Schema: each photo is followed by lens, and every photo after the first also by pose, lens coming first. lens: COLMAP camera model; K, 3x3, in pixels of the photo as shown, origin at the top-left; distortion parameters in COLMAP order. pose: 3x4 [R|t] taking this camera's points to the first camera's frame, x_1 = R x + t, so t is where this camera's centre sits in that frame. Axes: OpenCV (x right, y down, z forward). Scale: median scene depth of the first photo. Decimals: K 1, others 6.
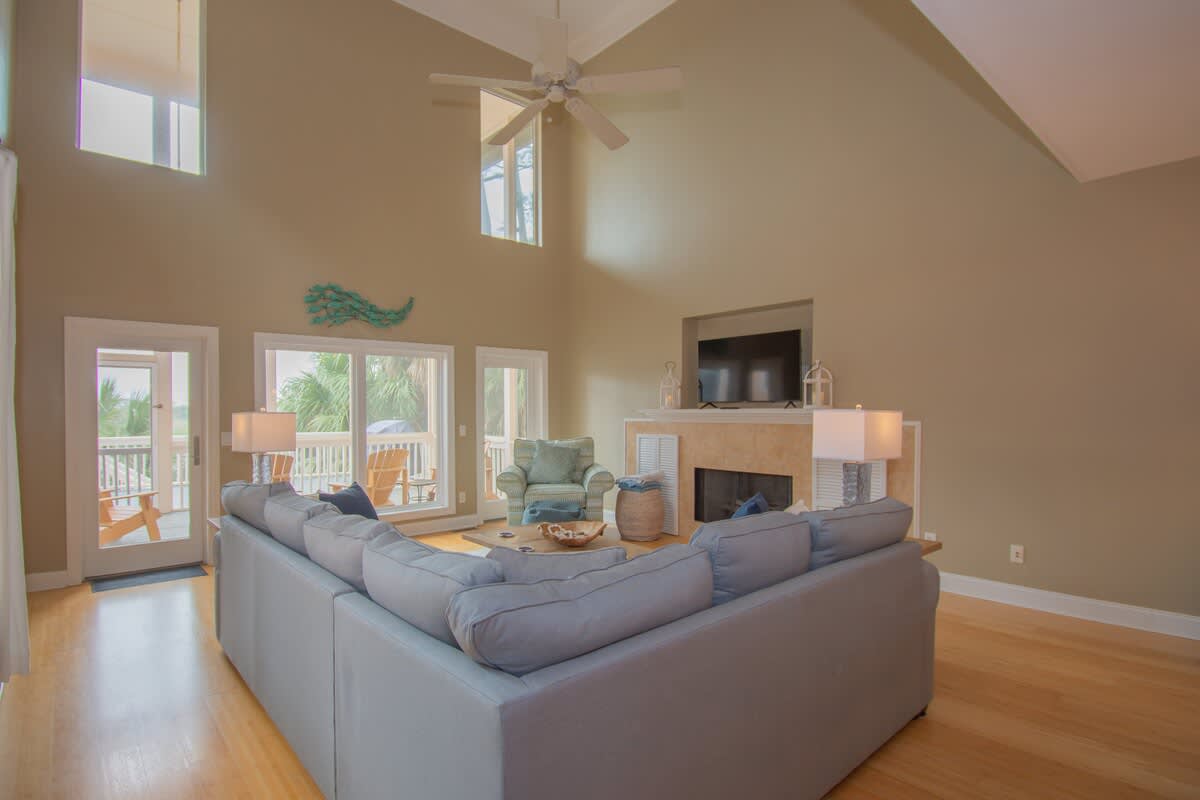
lens RADIAL K [[556.9, 0, 598.6], [0, 556.9, 410.6], [0, 0, 1]] dist [-0.000797, -0.000126]
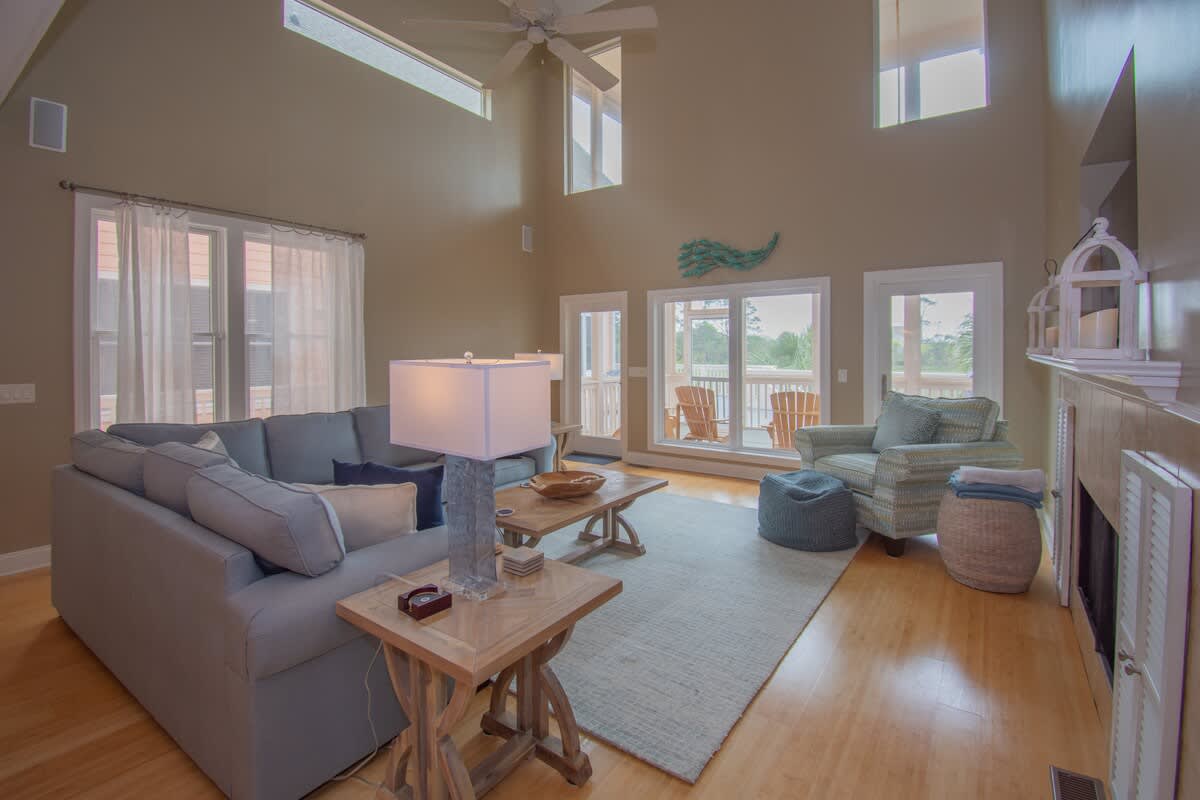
lens RADIAL K [[554.1, 0, 598.2], [0, 554.1, 357.0], [0, 0, 1]] dist [0.000048, 0.000023]
pose [[0.259180, 0.016541, -0.965687, 0.547038], [-0.000761, 0.999857, 0.016922, -0.007647], [0.965829, -0.003651, 0.259156, 0.501671]]
